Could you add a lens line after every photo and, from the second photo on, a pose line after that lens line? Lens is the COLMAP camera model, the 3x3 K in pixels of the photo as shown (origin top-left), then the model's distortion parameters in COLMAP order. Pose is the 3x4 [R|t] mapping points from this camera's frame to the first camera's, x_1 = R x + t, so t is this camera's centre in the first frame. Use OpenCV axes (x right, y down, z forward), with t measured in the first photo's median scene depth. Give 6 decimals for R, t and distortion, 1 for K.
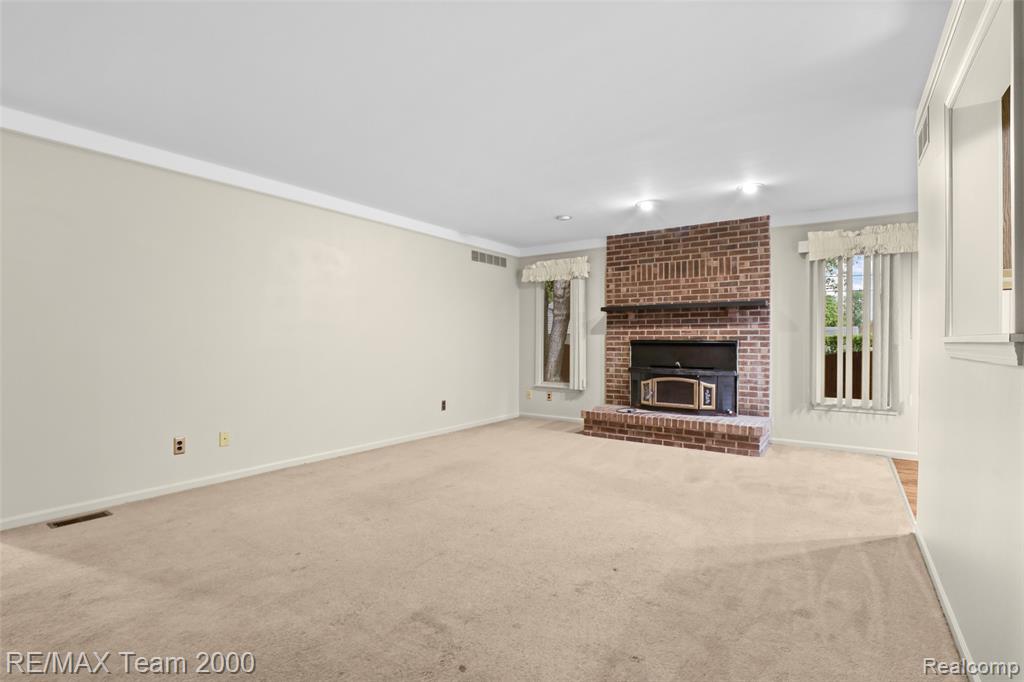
lens RADIAL K [[483.2, 0, 515.7], [0, 483.2, 345.3], [0, 0, 1]] dist [-0.029368, 0.001092]
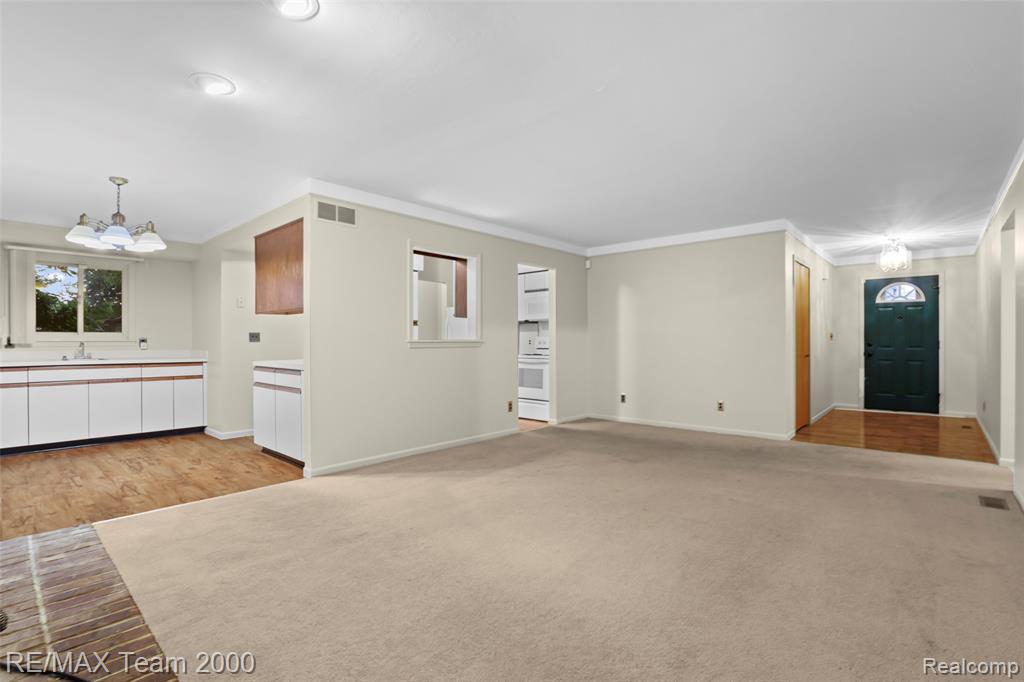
lens RADIAL K [[483.5, 0, 517.7], [0, 483.5, 339.3], [0, 0, 1]] dist [-0.040749, 0.010182]
pose [[-0.992836, -0.002630, 0.119453, 0.029288], [-0.001988, 0.999983, 0.005500, -0.012264], [-0.119466, 0.005223, -0.992825, 1.150110]]
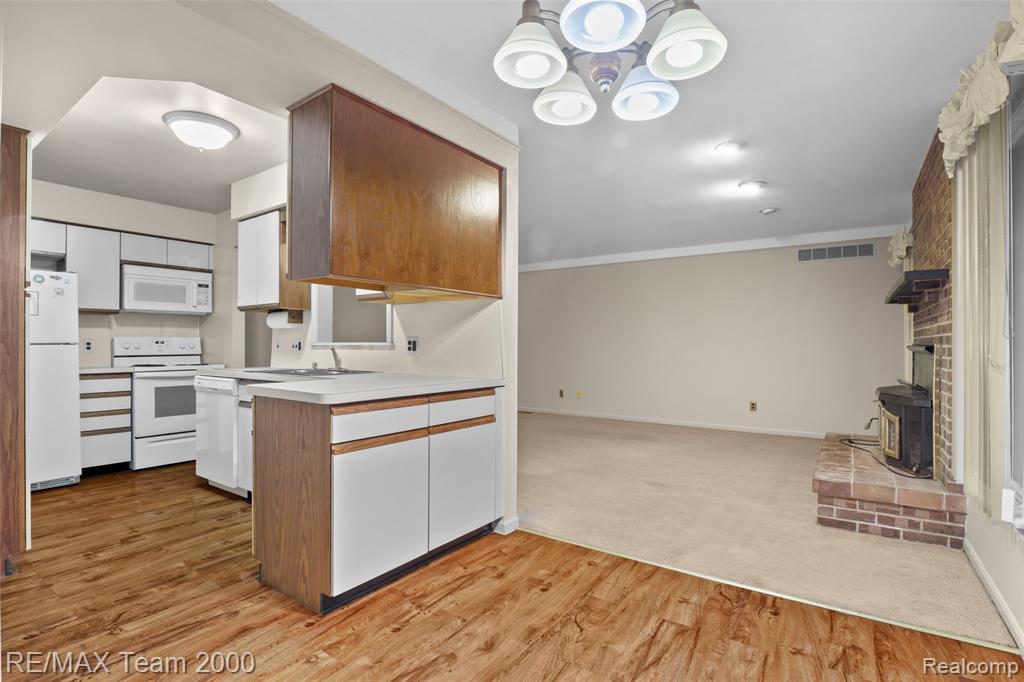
lens RADIAL K [[483.2, 0, 515.7], [0, 483.2, 345.3], [0, 0, 1]] dist [-0.029368, 0.001092]
pose [[-0.006096, -0.001851, -0.999980, 0.941212], [-0.010361, 0.999945, -0.001787, -0.002658], [0.999928, 0.010350, -0.006115, 0.490426]]
